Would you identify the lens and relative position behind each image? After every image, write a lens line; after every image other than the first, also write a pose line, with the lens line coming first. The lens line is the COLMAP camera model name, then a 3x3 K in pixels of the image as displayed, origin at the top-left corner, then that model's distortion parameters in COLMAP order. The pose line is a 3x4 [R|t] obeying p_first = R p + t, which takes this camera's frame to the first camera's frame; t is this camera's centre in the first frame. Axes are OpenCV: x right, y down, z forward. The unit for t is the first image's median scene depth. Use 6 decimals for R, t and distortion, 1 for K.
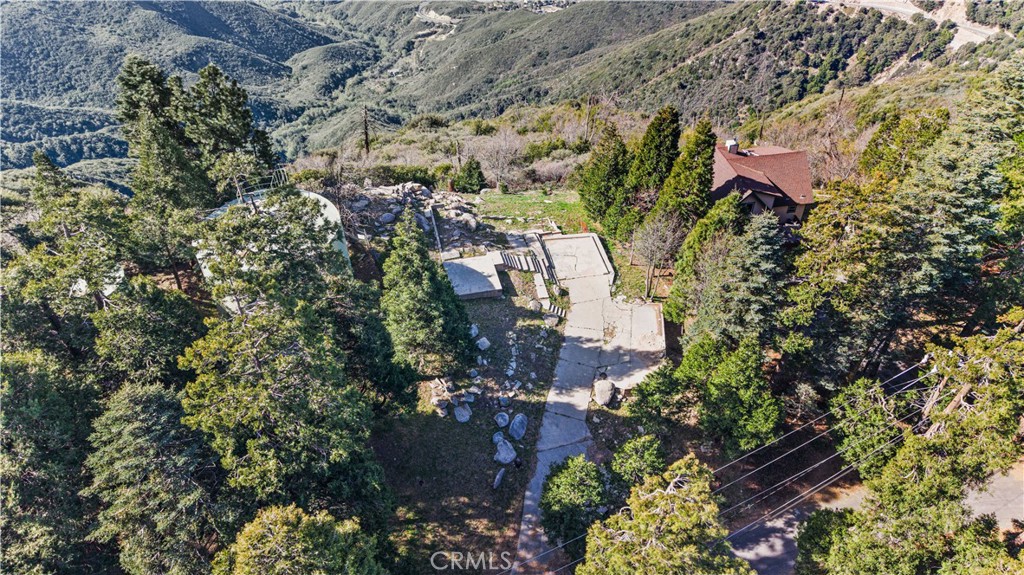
lens RADIAL K [[682.5, 0, 511.3], [0, 682.5, 287.0], [0, 0, 1]] dist [0.040757, -0.043860]
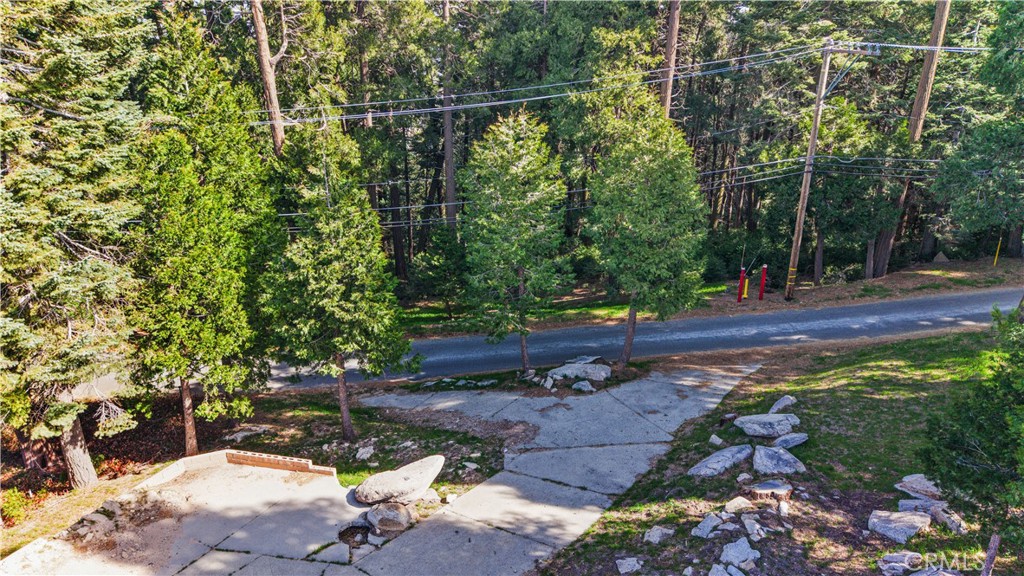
lens RADIAL K [[683.3, 0, 514.6], [0, 683.3, 290.1], [0, 0, 1]] dist [0.038418, -0.051904]
pose [[-0.934402, -0.117023, 0.336450, 0.002653], [0.243620, 0.479148, 0.843248, -0.109553], [-0.259889, 0.869898, -0.419208, 0.967261]]
